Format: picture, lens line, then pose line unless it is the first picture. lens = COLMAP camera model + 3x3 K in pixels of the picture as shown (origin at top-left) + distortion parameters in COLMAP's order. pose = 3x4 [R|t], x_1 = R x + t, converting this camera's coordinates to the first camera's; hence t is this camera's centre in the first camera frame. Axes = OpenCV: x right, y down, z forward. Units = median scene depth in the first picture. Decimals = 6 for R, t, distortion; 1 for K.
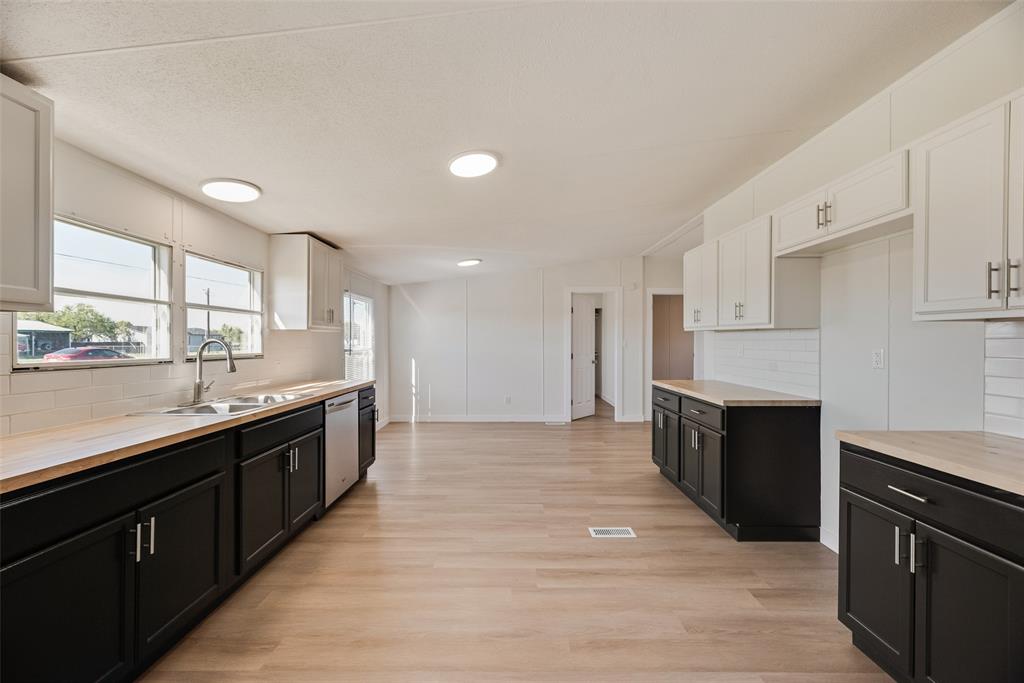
lens RADIAL K [[414.7, 0, 506.8], [0, 414.7, 341.4], [0, 0, 1]] dist [0.003535, -0.000264]
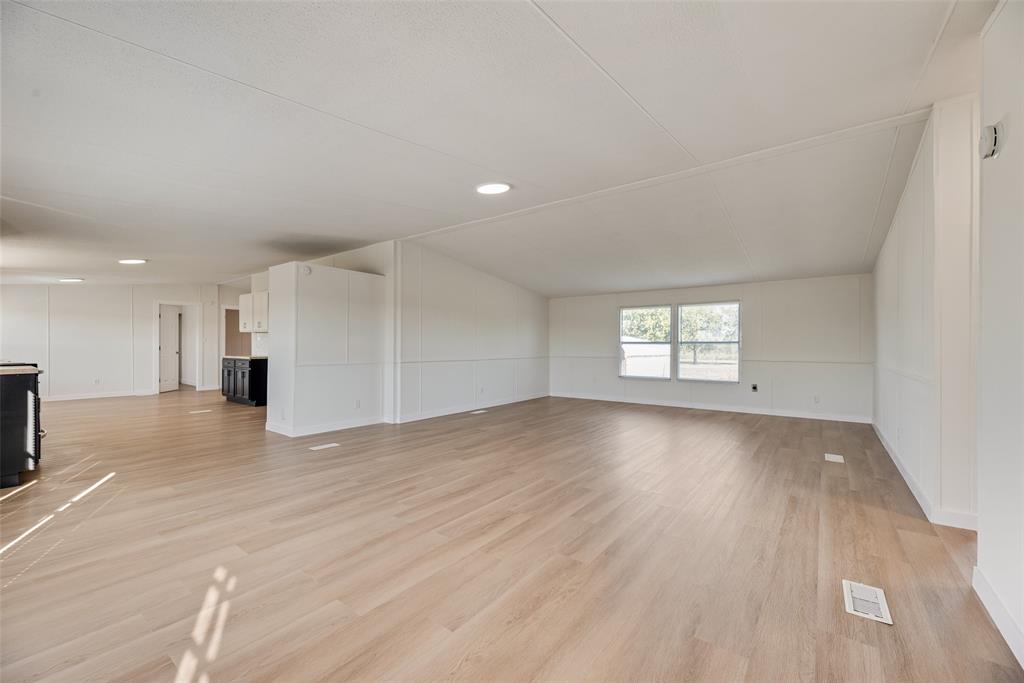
lens RADIAL K [[414.7, 0, 514.6], [0, 414.7, 343.2], [0, 0, 1]] dist [0.003535, -0.000264]
pose [[0.597412, 0.003140, 0.801929, -0.277638], [-0.000426, 0.999993, -0.003598, 0.024236], [-0.801935, 0.001808, 0.597409, -0.889500]]
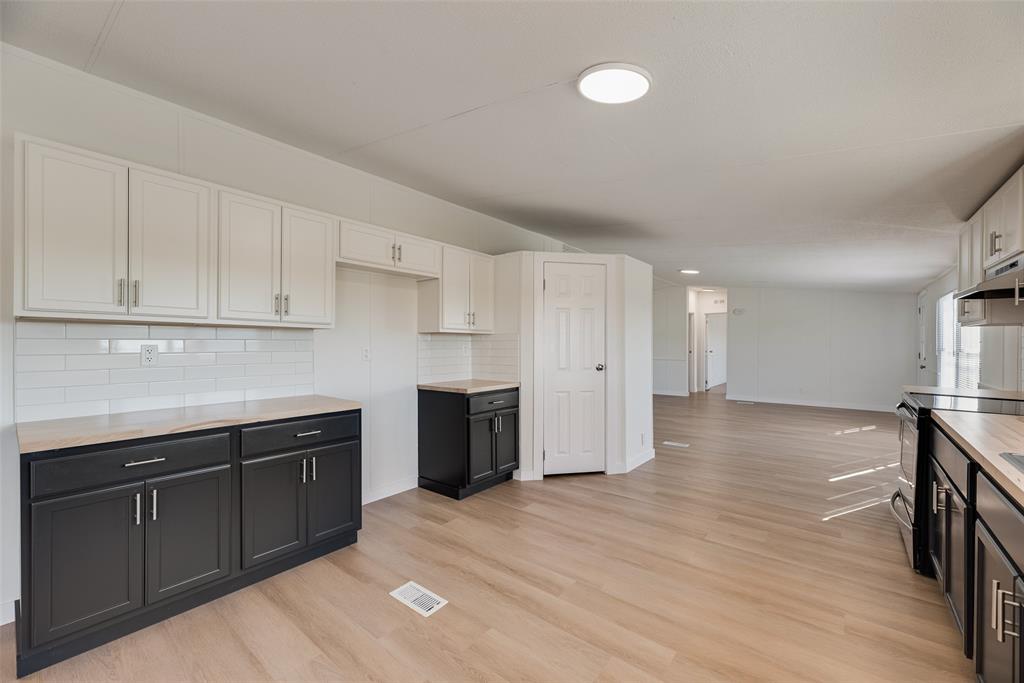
lens RADIAL K [[414.7, 0, 509.6], [0, 414.7, 344.5], [0, 0, 1]] dist [0.003535, -0.000264]
pose [[-0.781438, -0.004664, 0.623965, -0.151998], [-0.000509, 0.999976, 0.006838, -0.001492], [-0.623983, 0.005026, -0.781422, 0.659636]]
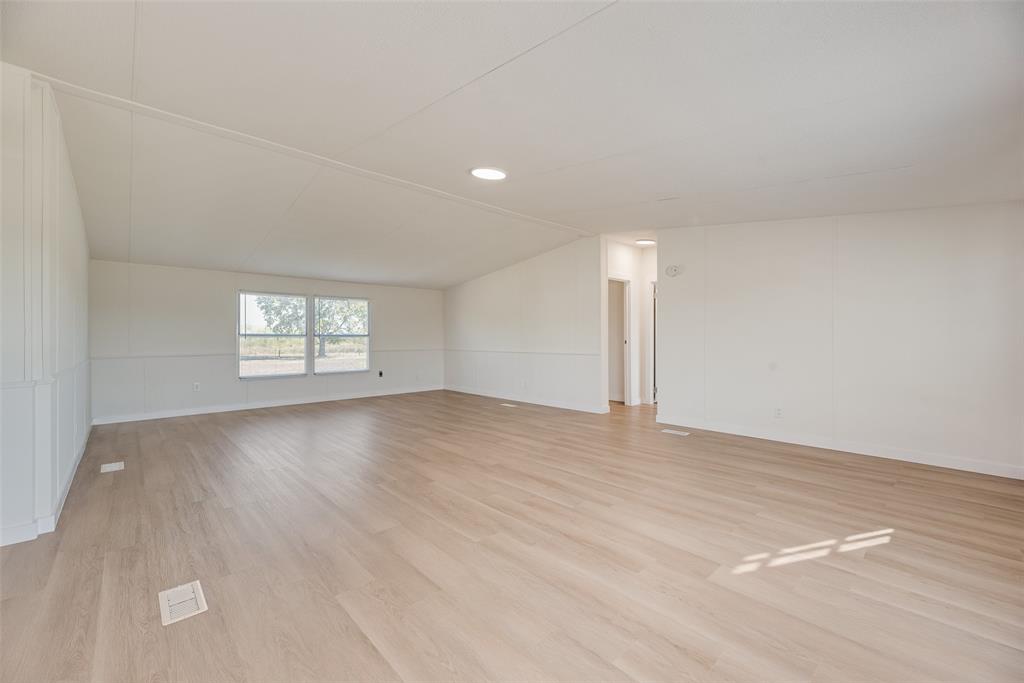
lens RADIAL K [[414.7, 0, 514.8], [0, 414.7, 335.6], [0, 0, 1]] dist [0.003535, -0.000264]
pose [[-0.688968, 0.004667, 0.724777, -0.187416], [0.002819, 0.999989, -0.003759, 0.023408], [-0.724786, -0.000547, -0.688974, 1.941318]]
